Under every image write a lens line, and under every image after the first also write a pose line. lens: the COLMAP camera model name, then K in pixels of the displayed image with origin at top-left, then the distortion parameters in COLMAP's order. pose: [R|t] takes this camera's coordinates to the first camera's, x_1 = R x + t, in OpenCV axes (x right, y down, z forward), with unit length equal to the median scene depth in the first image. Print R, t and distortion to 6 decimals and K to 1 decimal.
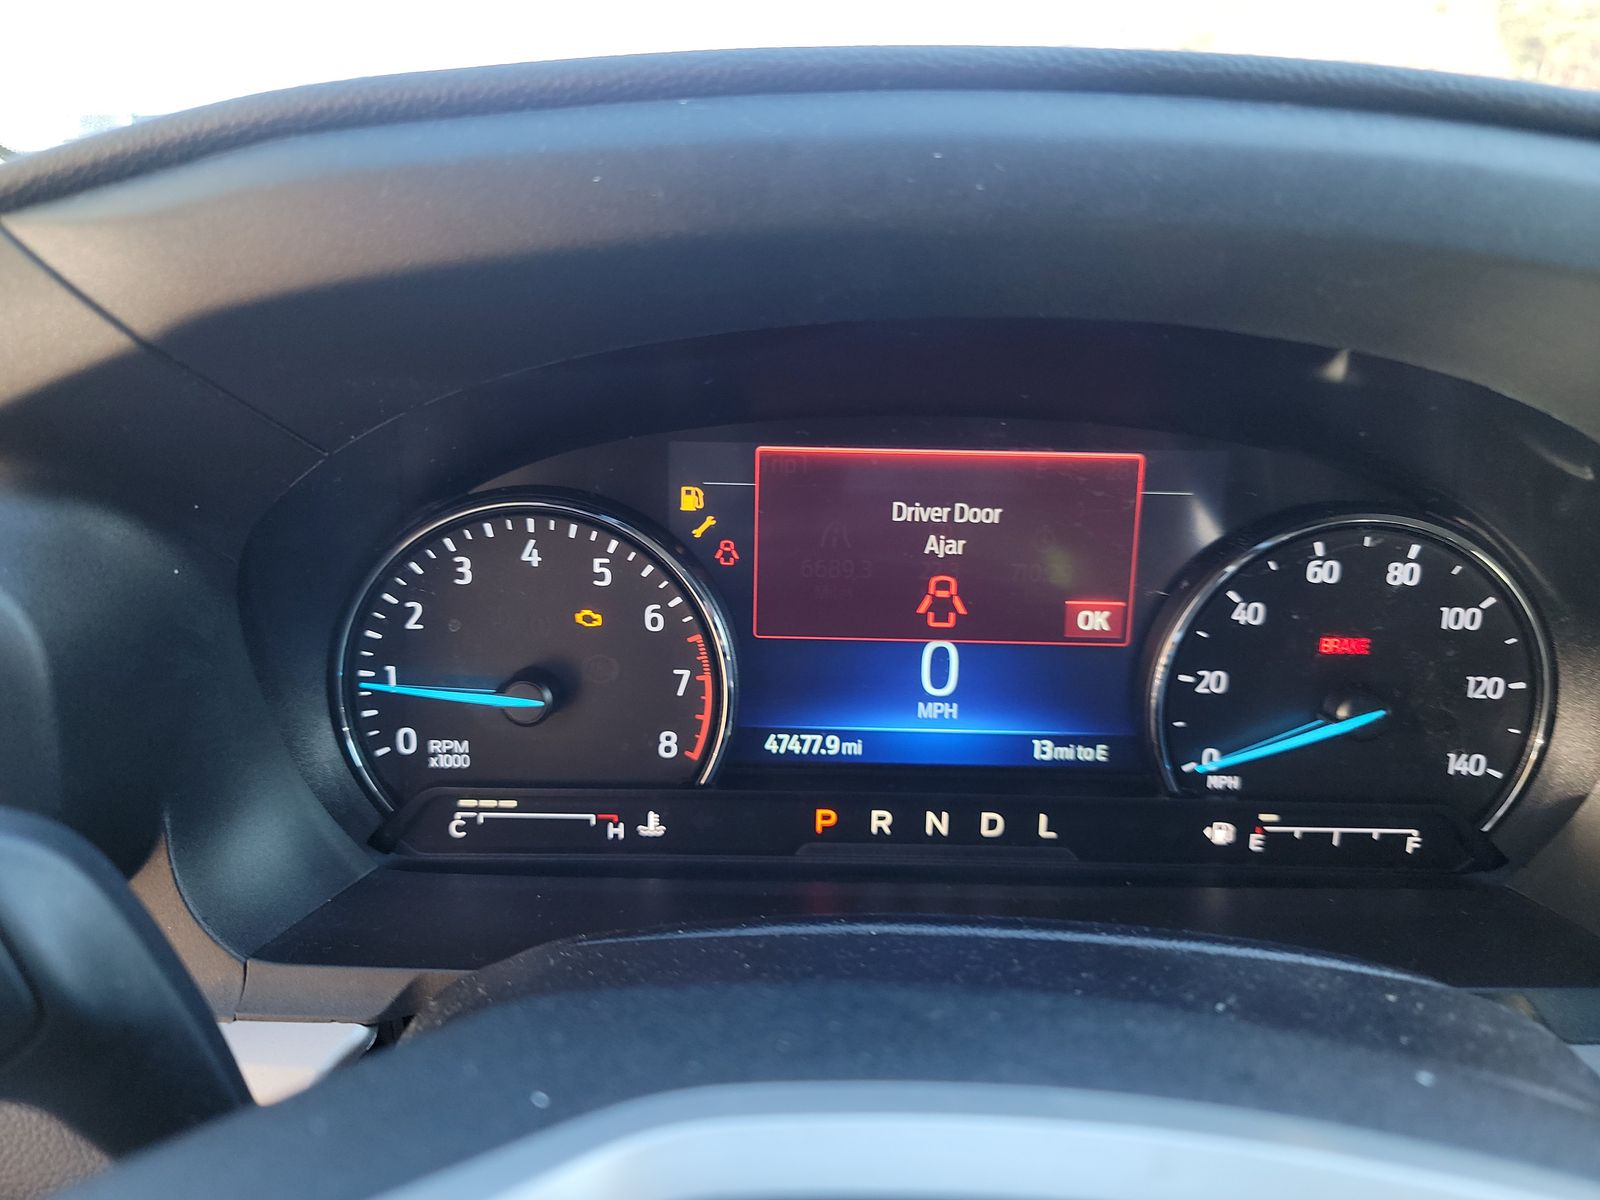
lens RADIAL K [[1132.7, 0, 794.2], [0, 1132.7, 592.5], [0, 0, 1]] dist [0.038566, -0.032966]
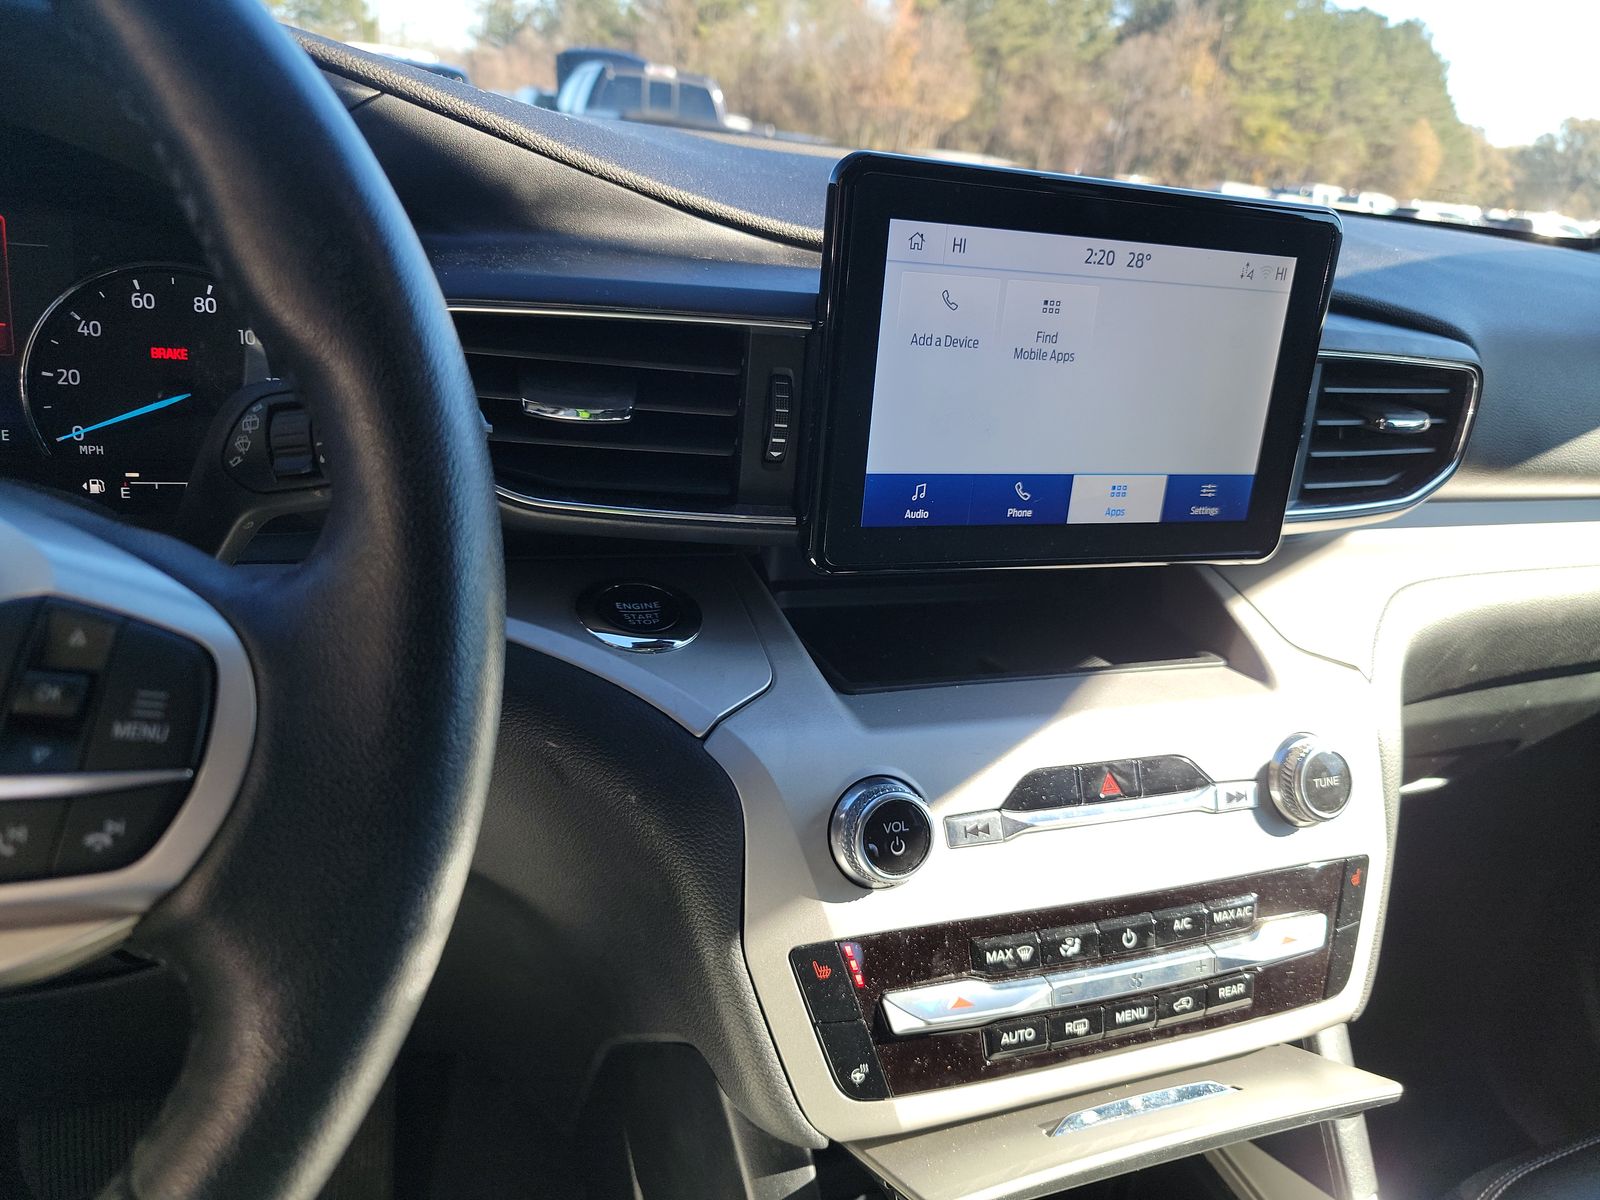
lens RADIAL K [[1132.7, 0, 797.1], [0, 1132.7, 599.1], [0, 0, 1]] dist [0.038566, -0.032966]
pose [[0.929291, -0.052561, 0.365589, 0.683517], [0.036963, 0.998088, 0.049540, 0.324207], [-0.367494, -0.032524, 0.929457, -0.704236]]
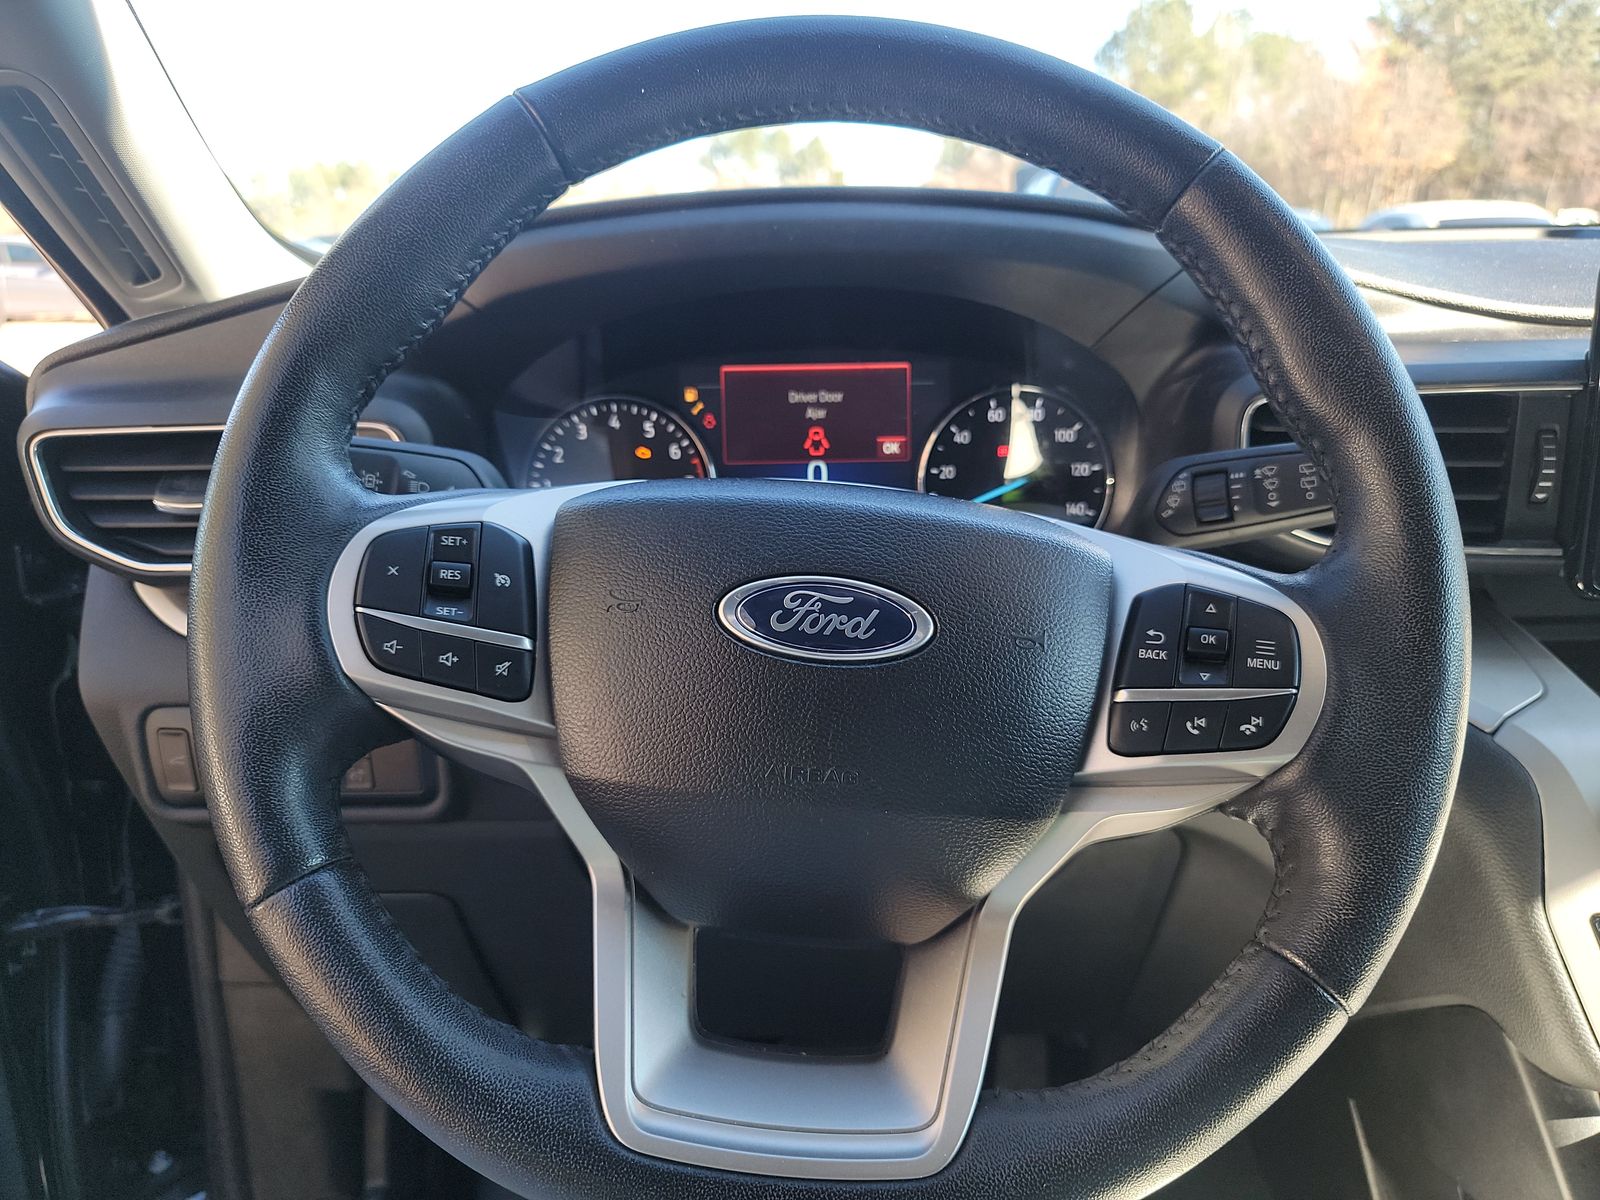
lens RADIAL K [[1132.7, 0, 809.3], [0, 1132.7, 601.5], [0, 0, 1]] dist [0.038566, -0.032966]
pose [[0.999001, -0.043876, 0.008516, 0.090201], [0.044218, 0.997997, -0.045242, 0.396094], [-0.006514, 0.045574, 0.998940, -1.042928]]
